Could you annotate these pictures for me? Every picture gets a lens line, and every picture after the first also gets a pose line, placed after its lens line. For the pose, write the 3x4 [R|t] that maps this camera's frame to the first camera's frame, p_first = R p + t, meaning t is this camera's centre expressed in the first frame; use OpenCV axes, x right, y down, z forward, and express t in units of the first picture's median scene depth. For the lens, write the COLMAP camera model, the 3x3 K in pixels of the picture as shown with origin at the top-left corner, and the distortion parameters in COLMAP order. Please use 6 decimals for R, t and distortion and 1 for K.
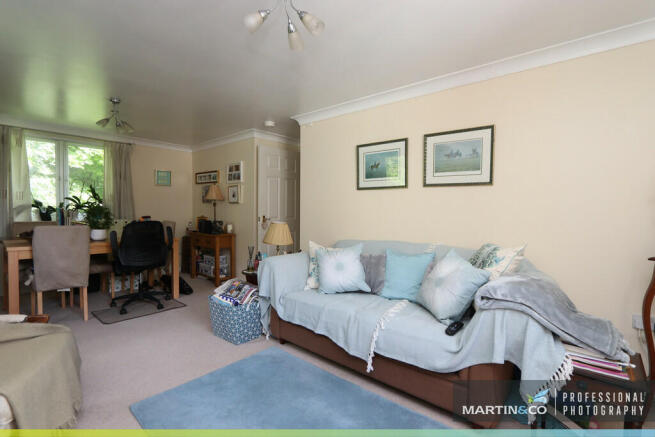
lens RADIAL K [[302.9, 0, 326.3], [0, 302.9, 220.0], [0, 0, 1]] dist [-0.016150, 0.002224]
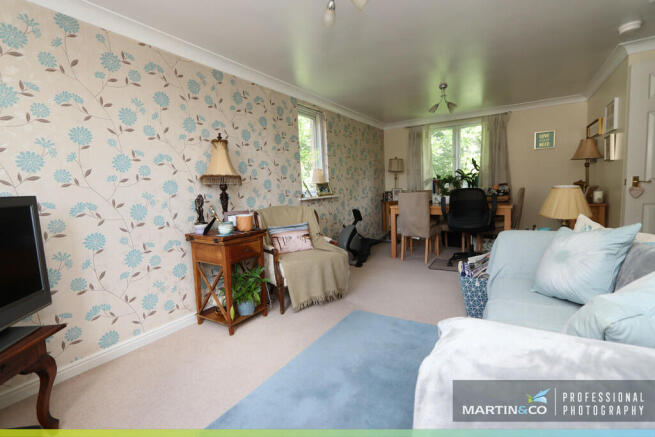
lens RADIAL K [[302.9, 0, 326.9], [0, 302.9, 219.4], [0, 0, 1]] dist [-0.016150, 0.002224]
pose [[0.151831, 0.081416, -0.985048, 0.445089], [0.017803, 0.996215, 0.085083, 0.015254], [0.988246, -0.030455, 0.149807, 0.354038]]
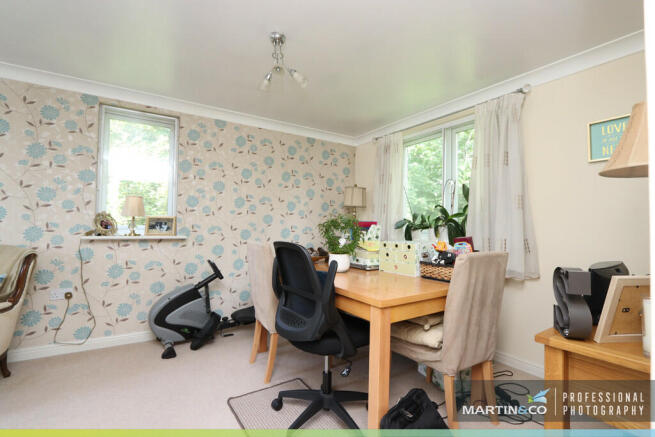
lens RADIAL K [[302.9, 0, 326.8], [0, 302.9, 220.5], [0, 0, 1]] dist [-0.016150, 0.002224]
pose [[-0.277743, -0.044541, -0.959622, -0.165483], [-0.039980, 0.998595, -0.034779, -0.008271], [0.959823, 0.028706, -0.279133, 1.284042]]
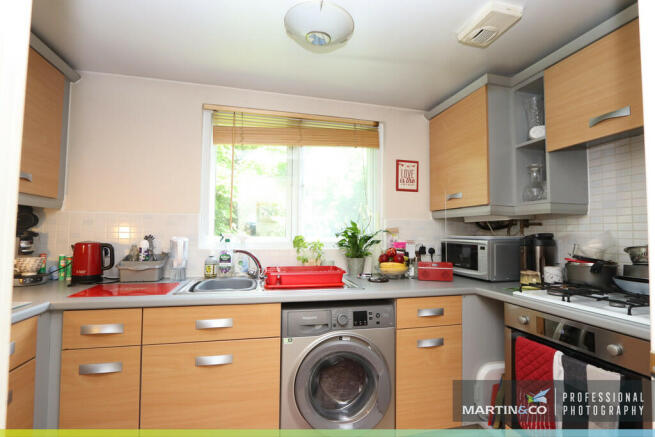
lens RADIAL K [[302.9, 0, 326.4], [0, 302.9, 219.7], [0, 0, 1]] dist [-0.016150, 0.002224]
pose [[0.581364, 0.021652, 0.813356, -1.327504], [0.022650, 0.998828, -0.042779, 0.102903], [-0.813329, 0.043292, 0.580192, 0.433680]]
